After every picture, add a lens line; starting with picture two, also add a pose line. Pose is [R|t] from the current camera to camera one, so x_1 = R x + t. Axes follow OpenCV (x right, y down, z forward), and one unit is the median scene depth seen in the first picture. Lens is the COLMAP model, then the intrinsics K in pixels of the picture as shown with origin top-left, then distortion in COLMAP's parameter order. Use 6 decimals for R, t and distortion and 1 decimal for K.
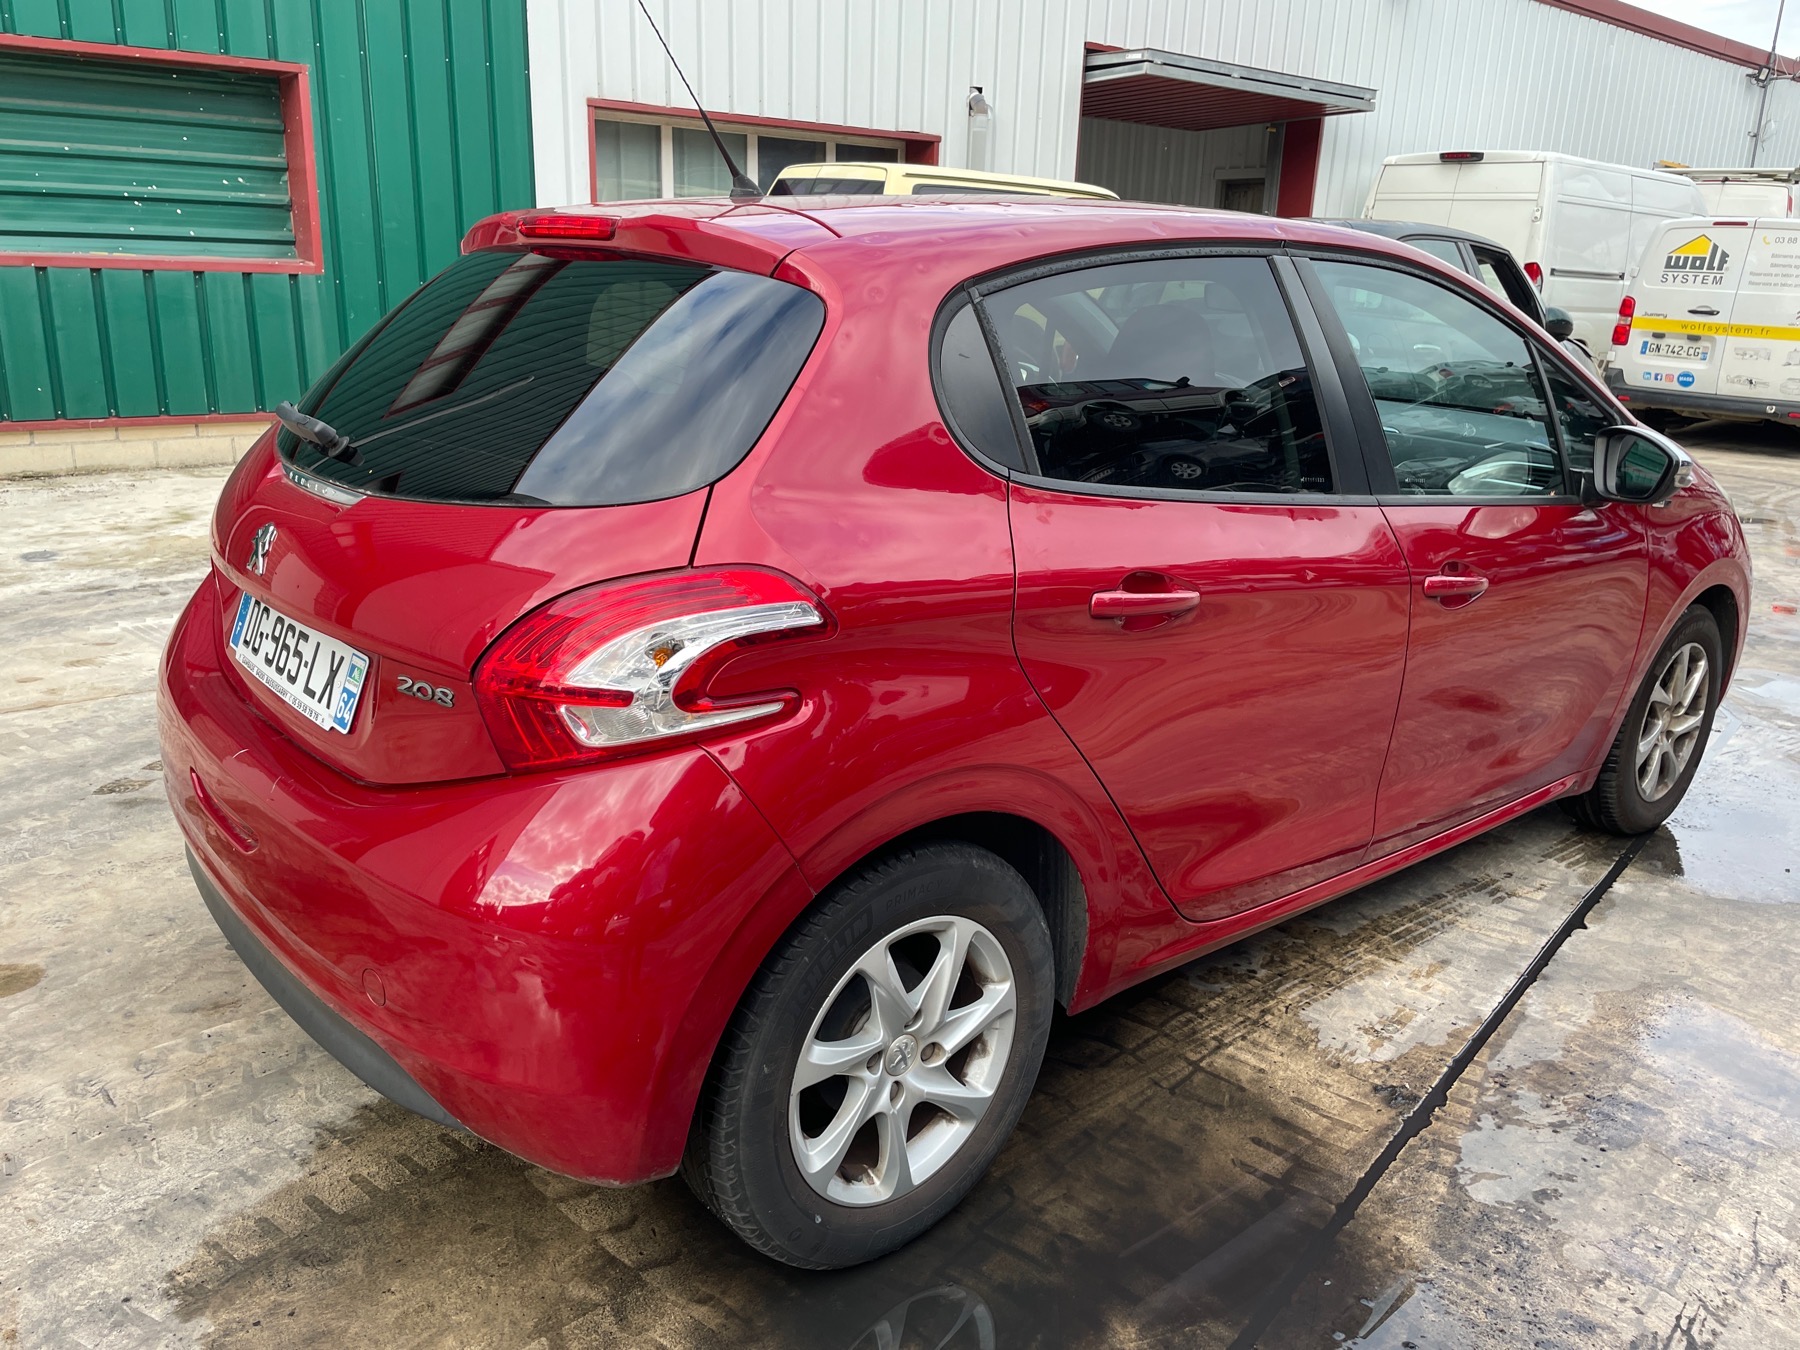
lens RADIAL K [[1321.3, 0, 900.0], [0, 1321.3, 675.0], [0, 0, 1]] dist [-0.002246, -0.011683]
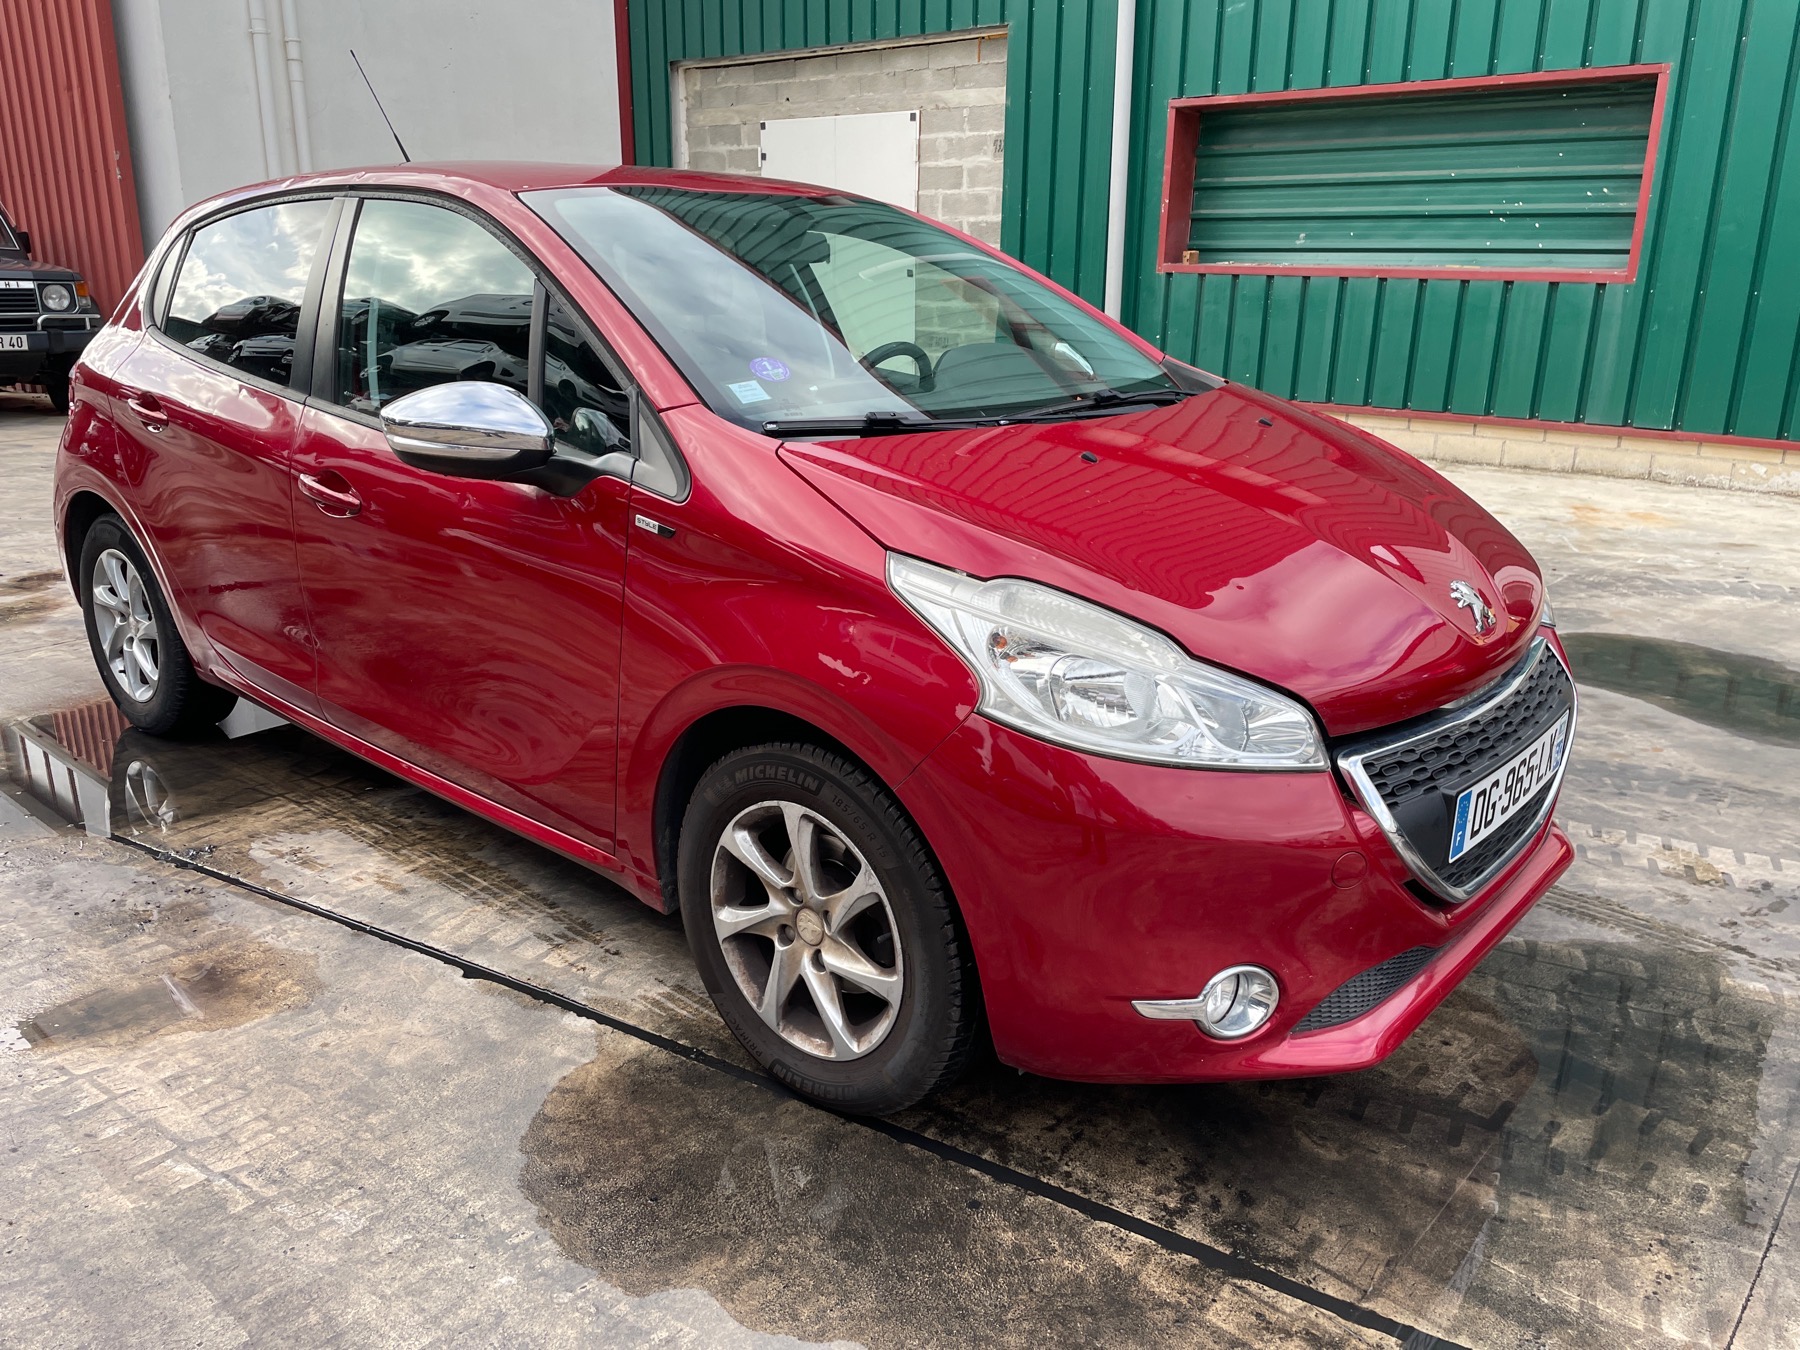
lens RADIAL K [[1321.3, 0, 900.0], [0, 1321.3, 675.0], [0, 0, 1]] dist [-0.002246, -0.011683]
pose [[0.182176, 0.263640, -0.947262, 0.699064], [-0.291110, 0.934655, 0.204145, -0.127572], [0.939184, 0.238568, 0.247020, 0.534738]]
